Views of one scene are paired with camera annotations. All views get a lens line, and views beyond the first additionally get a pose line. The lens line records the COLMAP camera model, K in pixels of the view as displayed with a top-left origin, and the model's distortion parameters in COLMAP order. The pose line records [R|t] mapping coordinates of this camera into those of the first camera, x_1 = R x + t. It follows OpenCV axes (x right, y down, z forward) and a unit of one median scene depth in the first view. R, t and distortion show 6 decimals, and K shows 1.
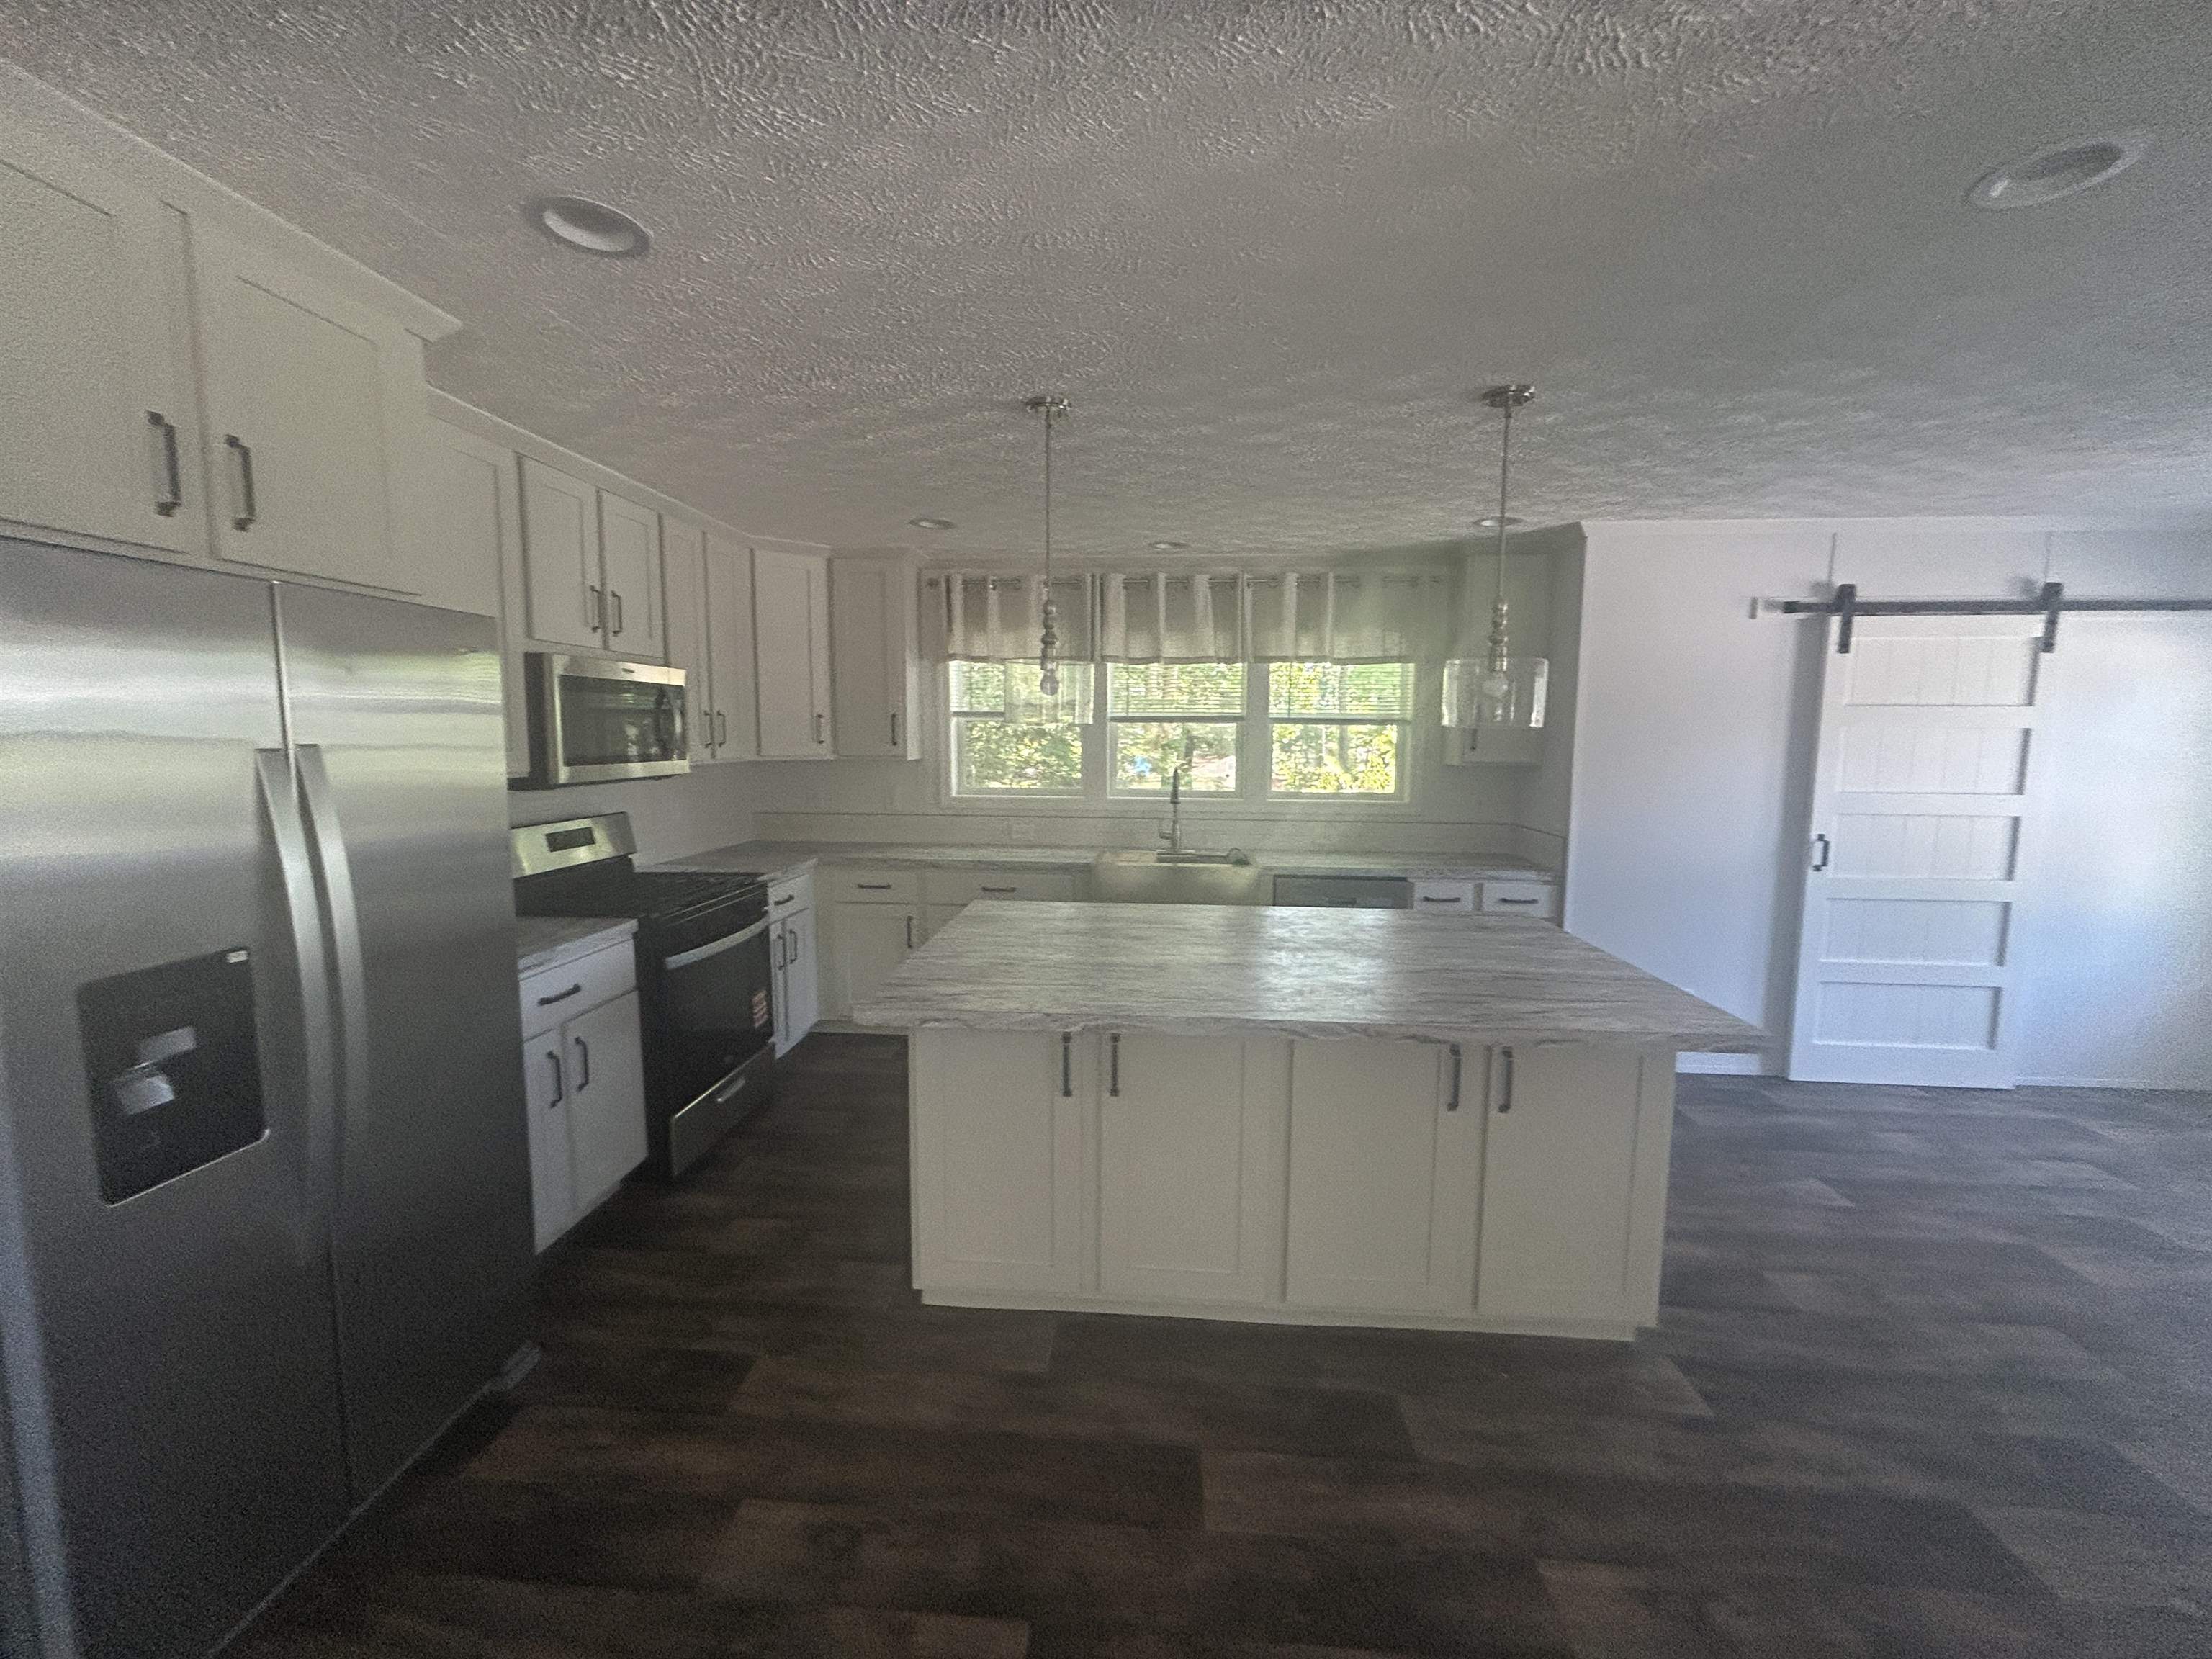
lens RADIAL K [[902.4, 0, 1094.1], [0, 902.4, 826.8], [0, 0, 1]] dist [0.000161, 0.000311]
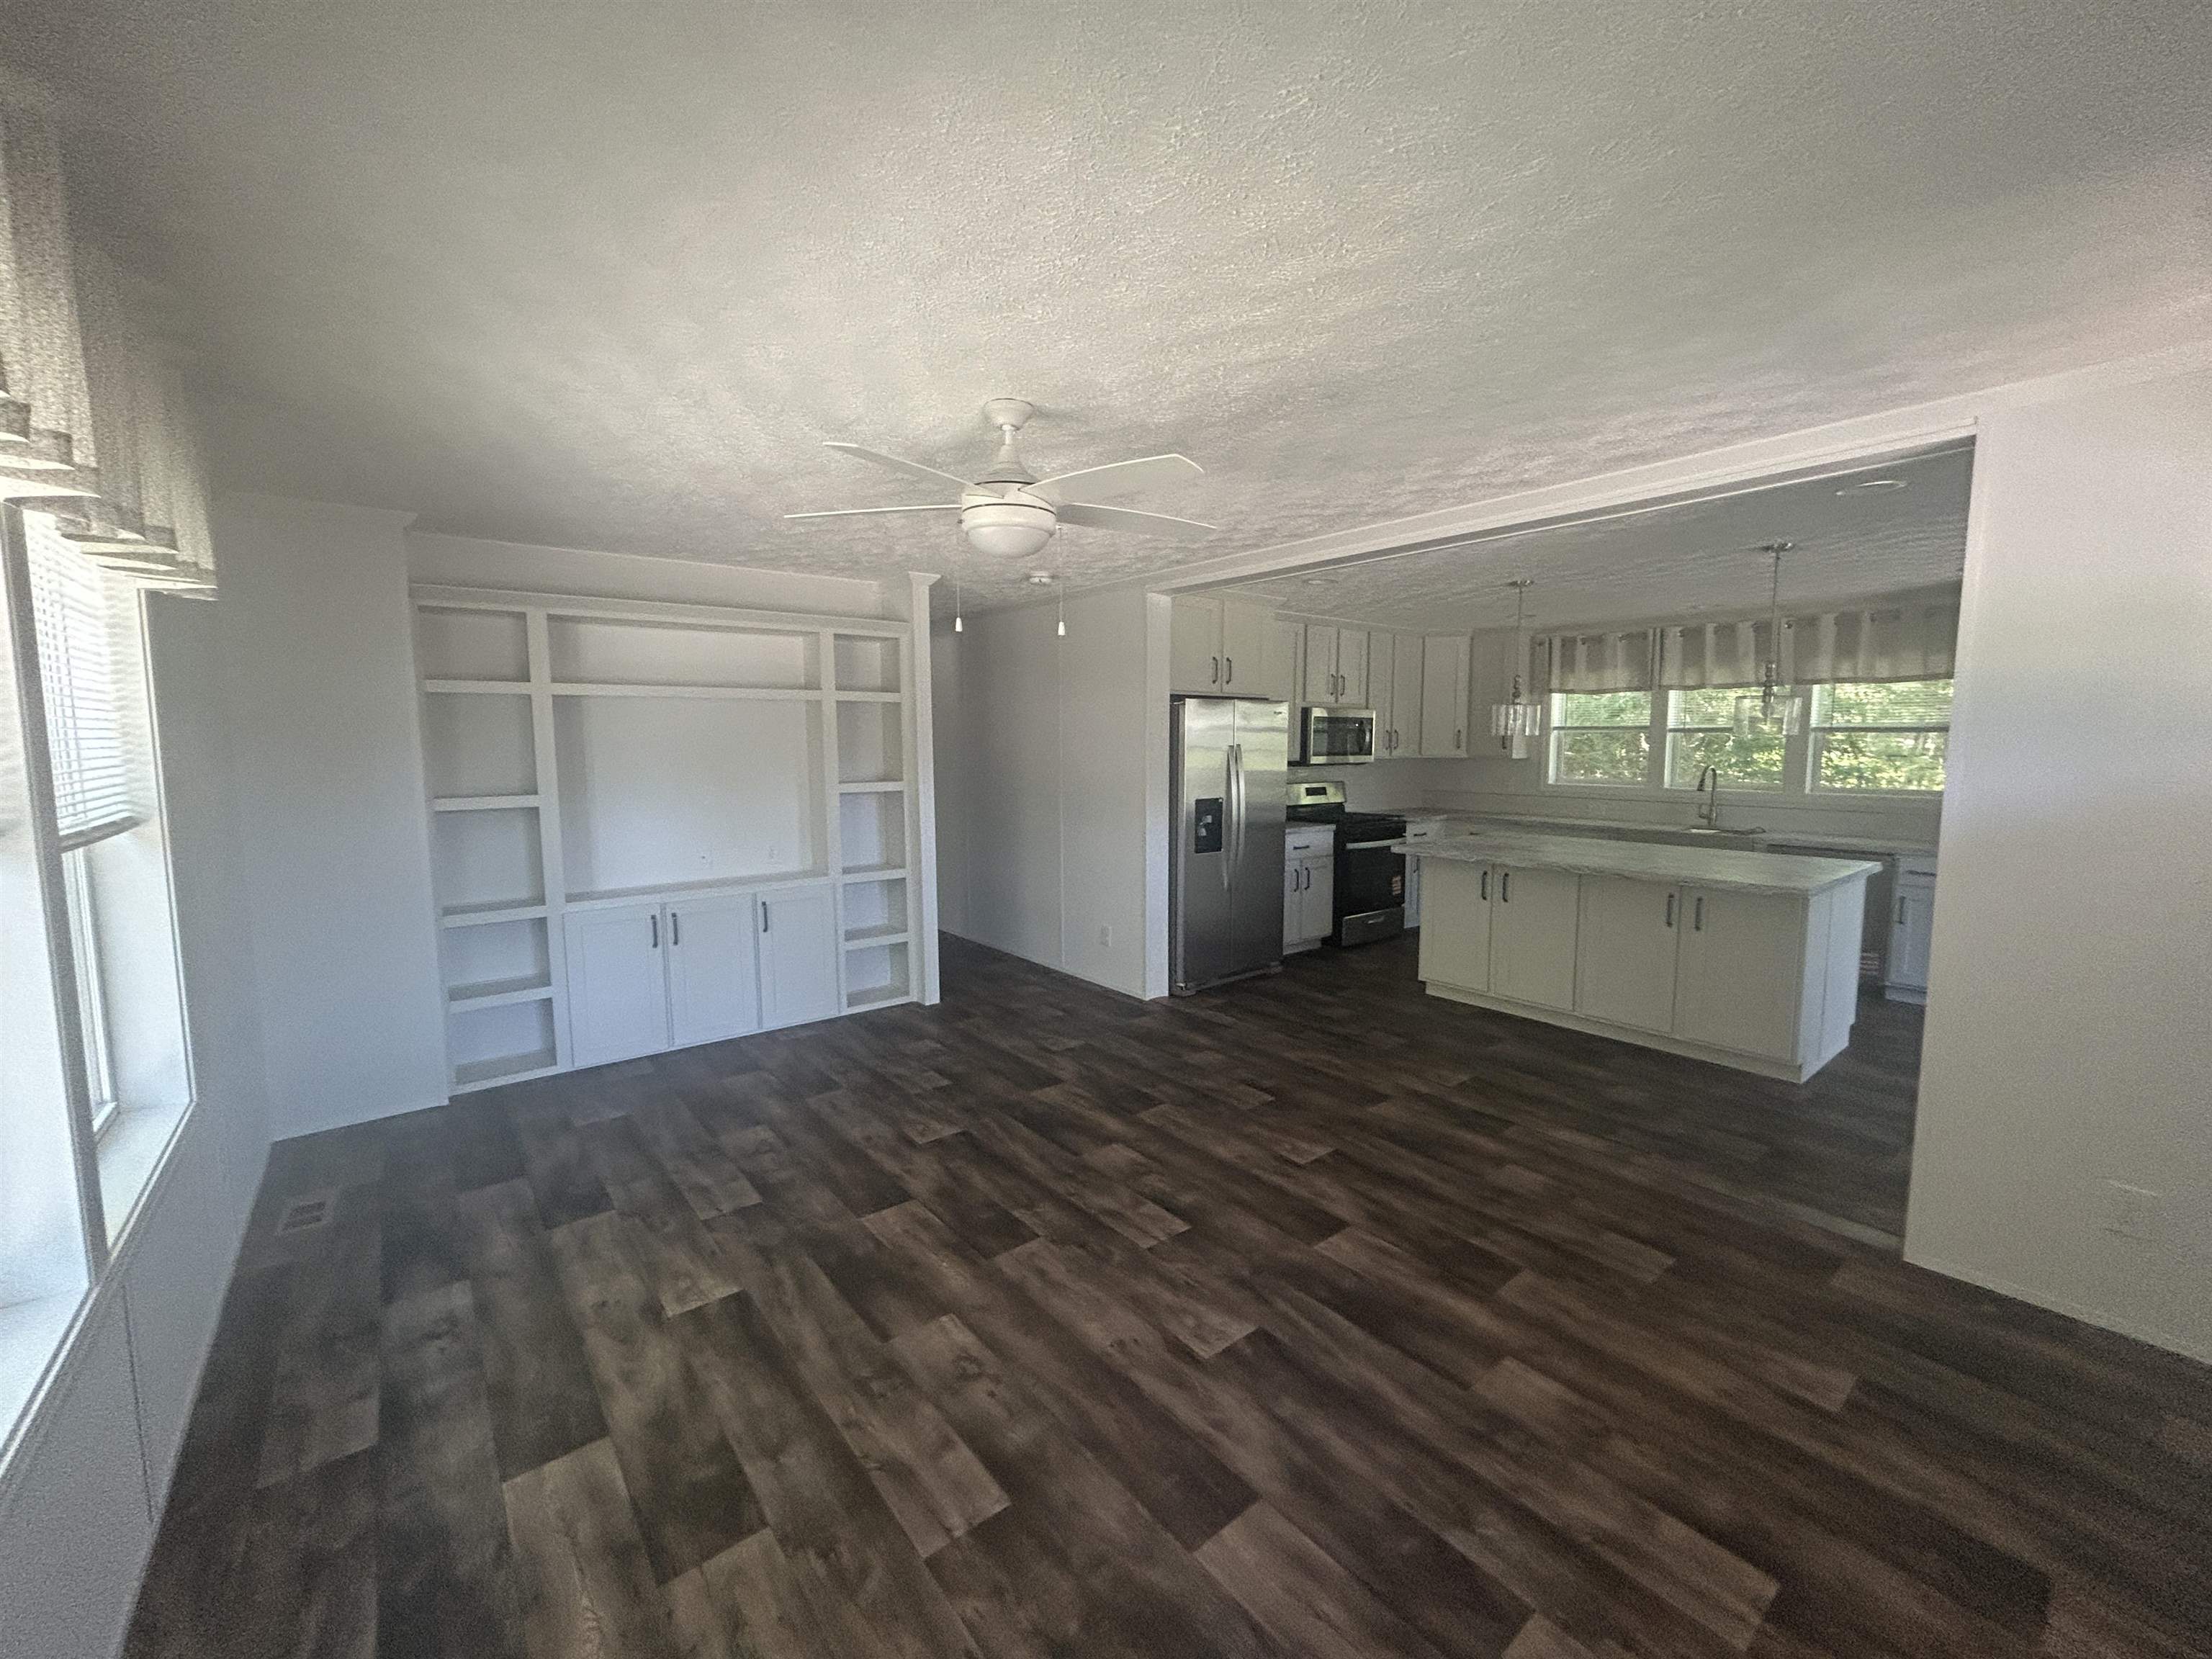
lens RADIAL K [[902.4, 0, 1094.1], [0, 902.4, 826.8], [0, 0, 1]] dist [0.000161, 0.000311]
pose [[0.684302, 0.061270, -0.726620, 0.534044], [-0.071550, 0.997297, 0.016711, 0.085314], [0.725680, 0.040554, 0.686837, -0.729730]]
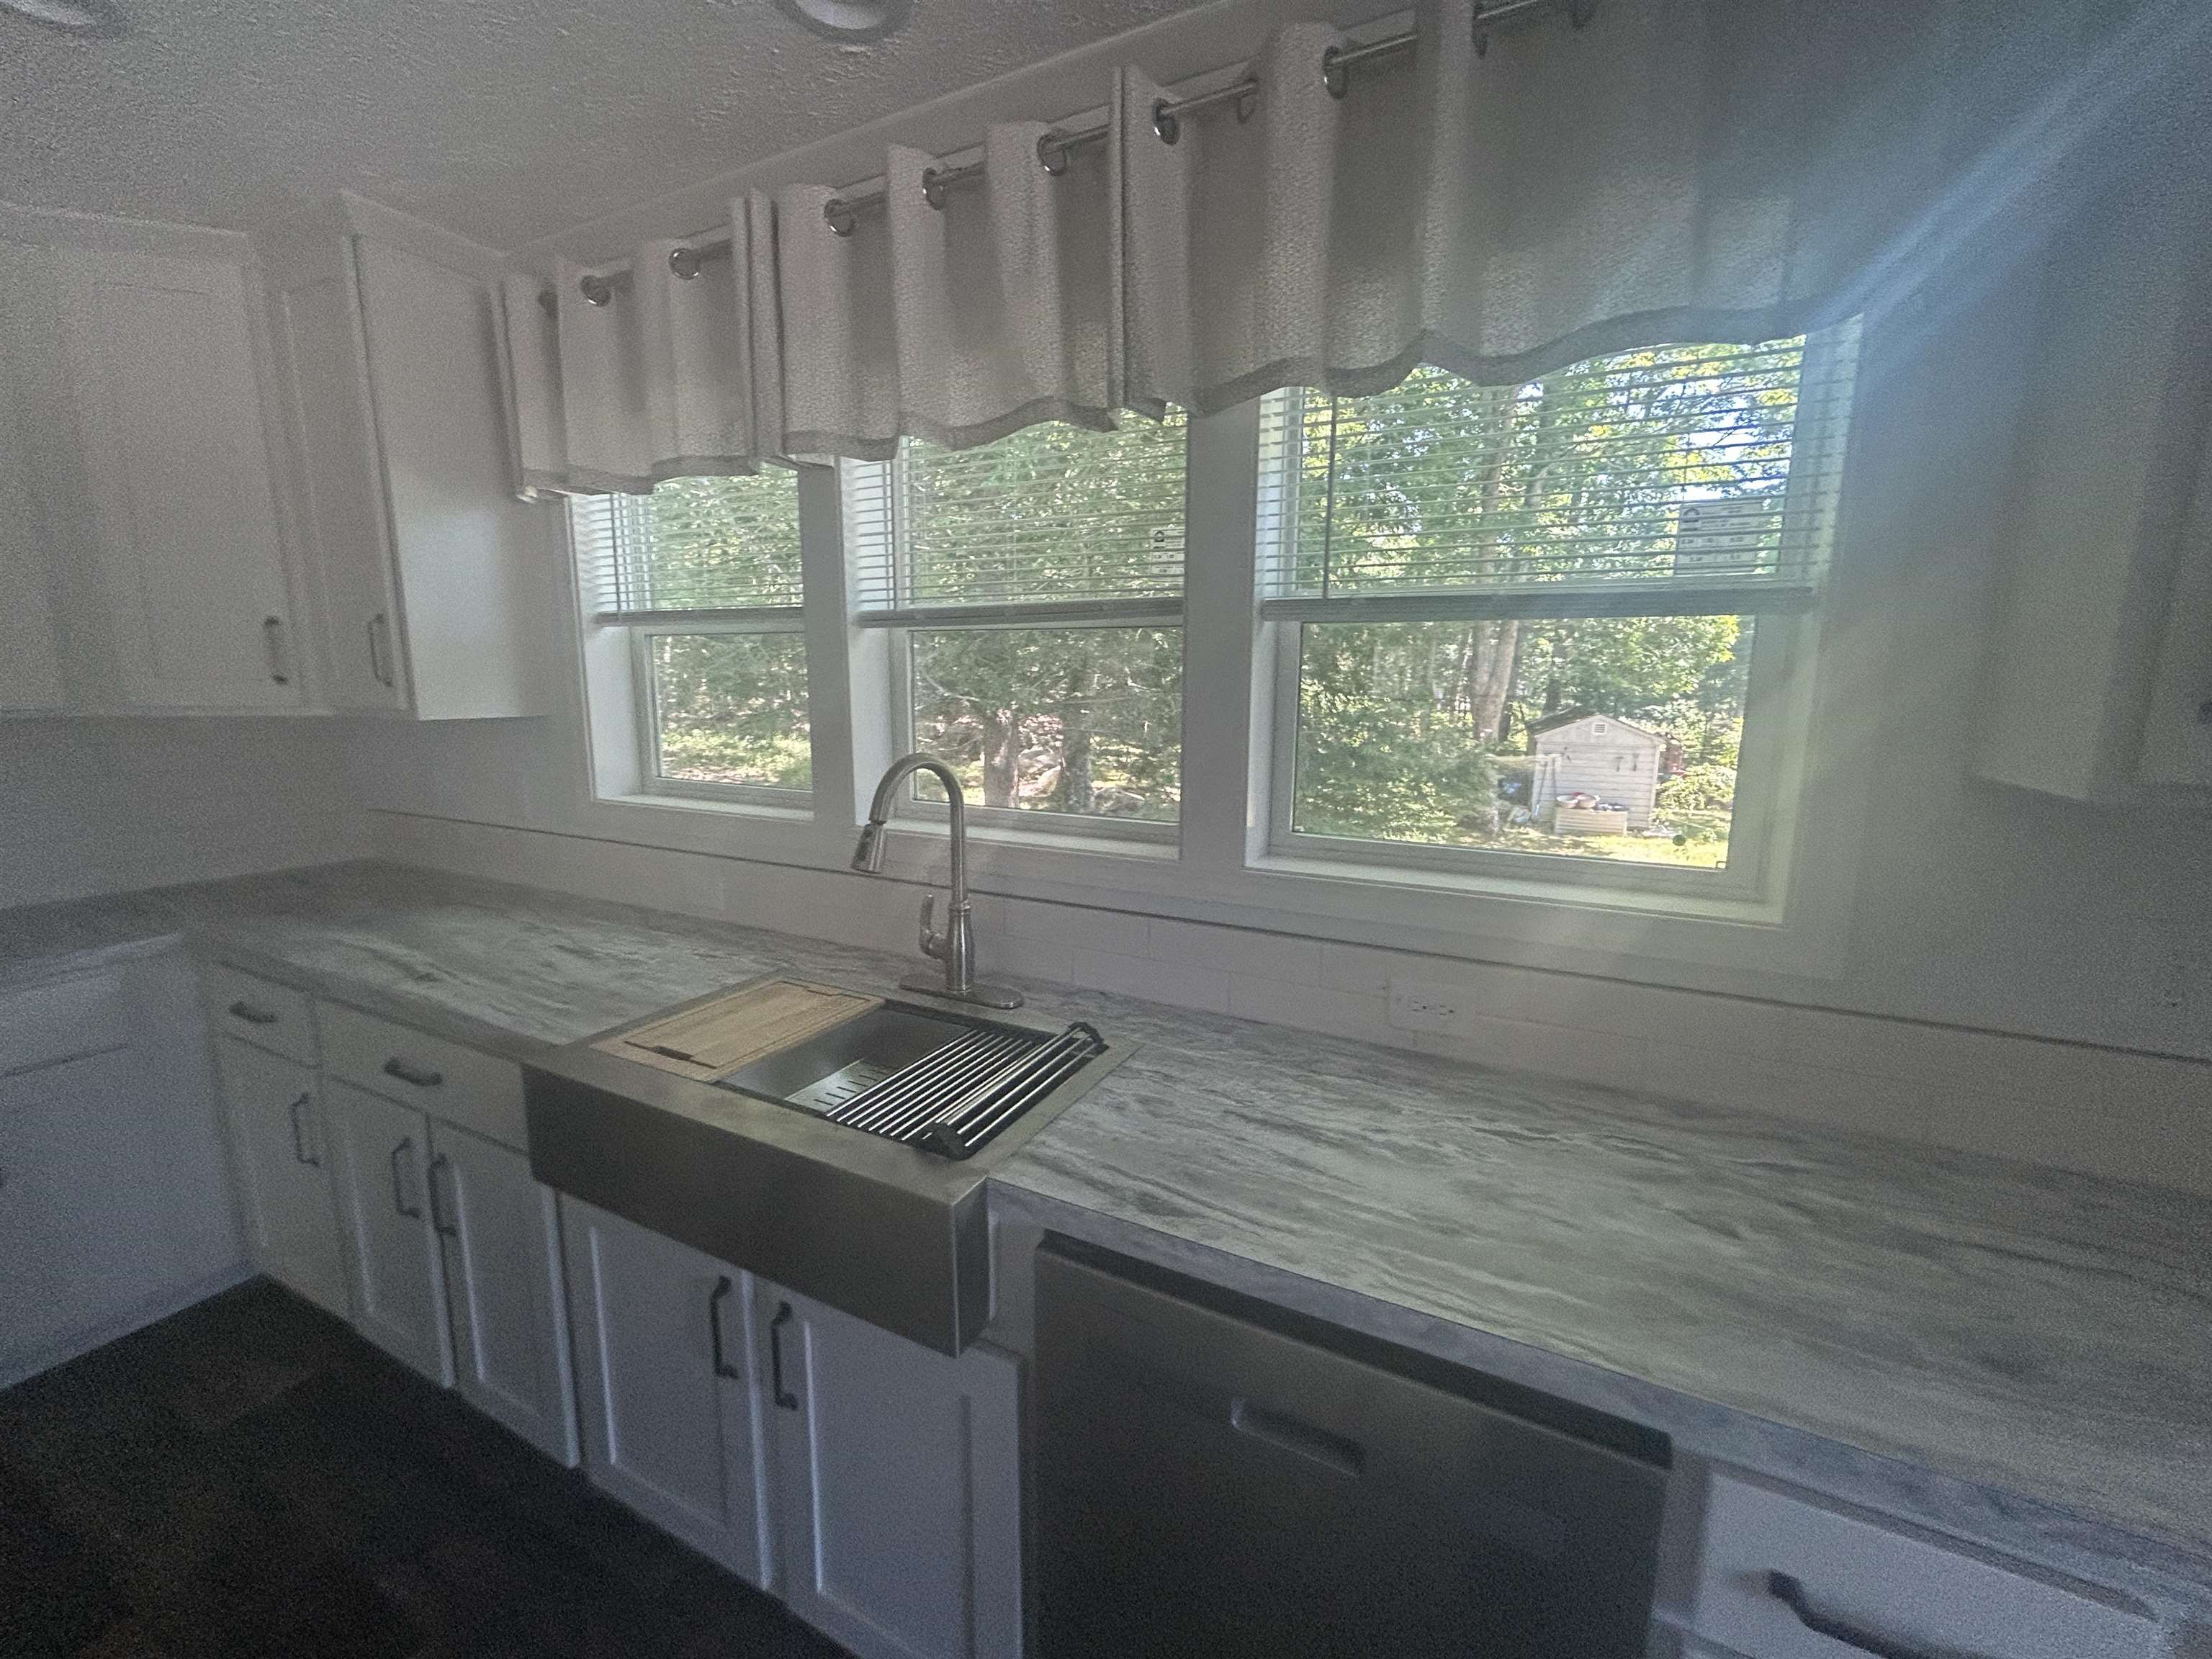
lens RADIAL K [[889.9, 0, 1106.0], [0, 889.9, 829.5], [0, 0, 1]] dist [-0.010526, 0.000063]
pose [[0.926915, 0.062502, -0.370030, 0.322293], [-0.042998, 0.997227, 0.060735, -0.072136], [0.372801, -0.040386, 0.927032, 0.857561]]
